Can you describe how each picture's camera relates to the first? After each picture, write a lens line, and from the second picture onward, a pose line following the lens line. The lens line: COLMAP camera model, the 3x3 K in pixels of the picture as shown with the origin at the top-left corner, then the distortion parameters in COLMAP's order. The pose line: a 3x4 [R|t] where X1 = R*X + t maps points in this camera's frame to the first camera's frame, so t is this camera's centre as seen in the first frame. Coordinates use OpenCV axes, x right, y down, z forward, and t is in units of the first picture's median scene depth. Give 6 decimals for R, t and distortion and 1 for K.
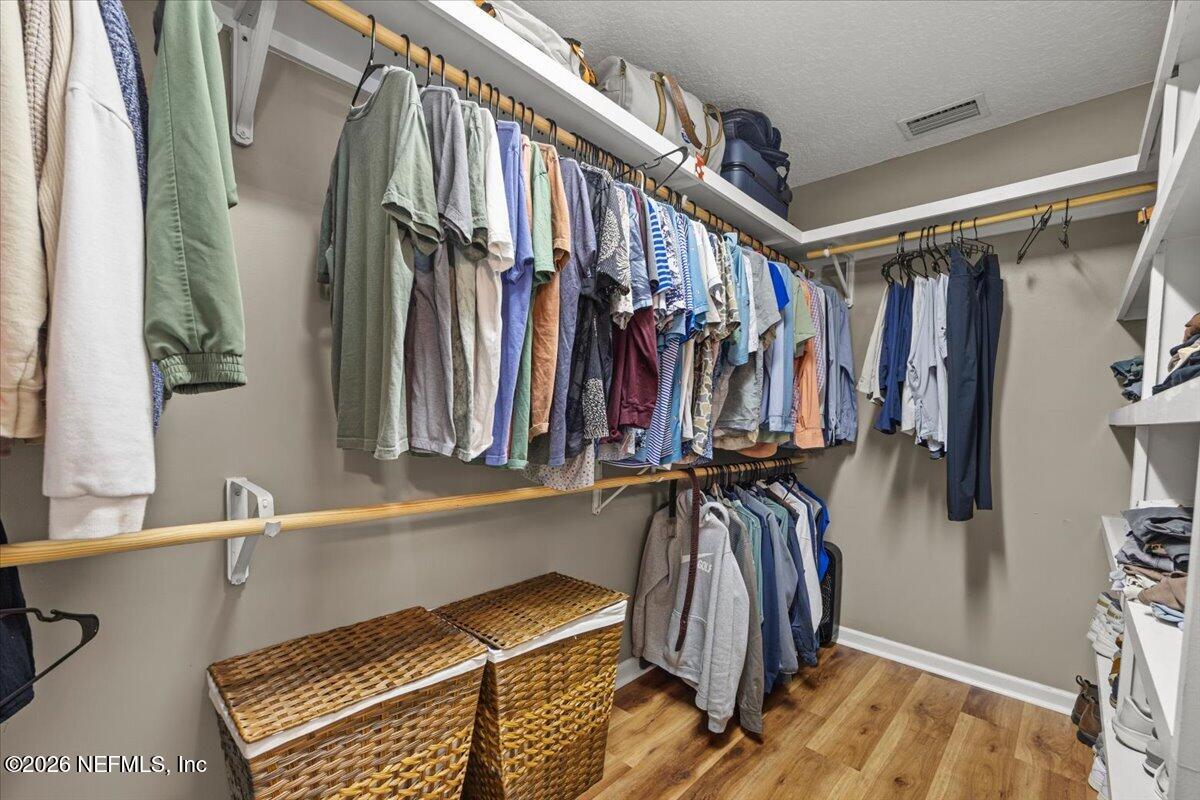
lens RADIAL K [[496.2, 0, 599.9], [0, 496.2, 423.1], [0, 0, 1]] dist [-0.000611, -0.000077]
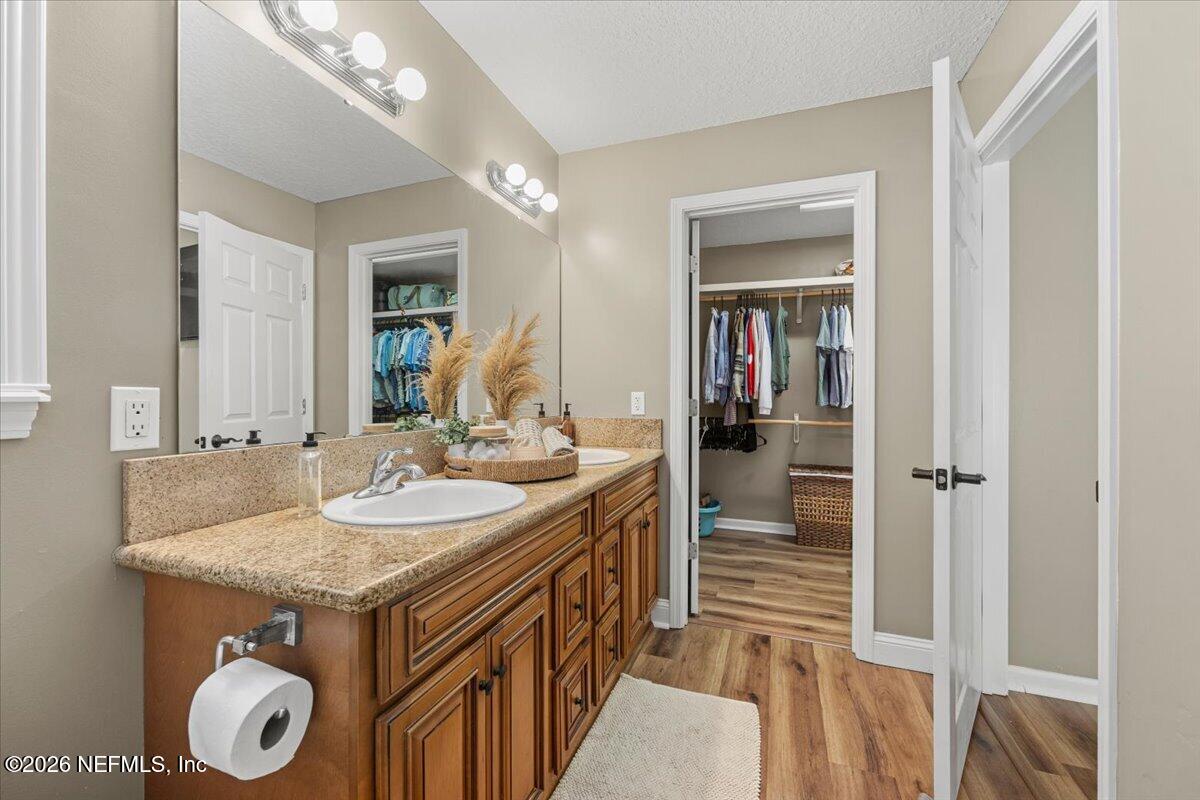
lens RADIAL K [[483.0, 0, 599.2], [0, 483.0, 397.1], [0, 0, 1]] dist [-0.000391, -0.000097]
pose [[0.392673, 0.010037, -0.919624, 2.597560], [-0.023812, 0.999716, 0.000743, 0.034264], [0.919370, 0.021606, 0.392800, -2.288199]]
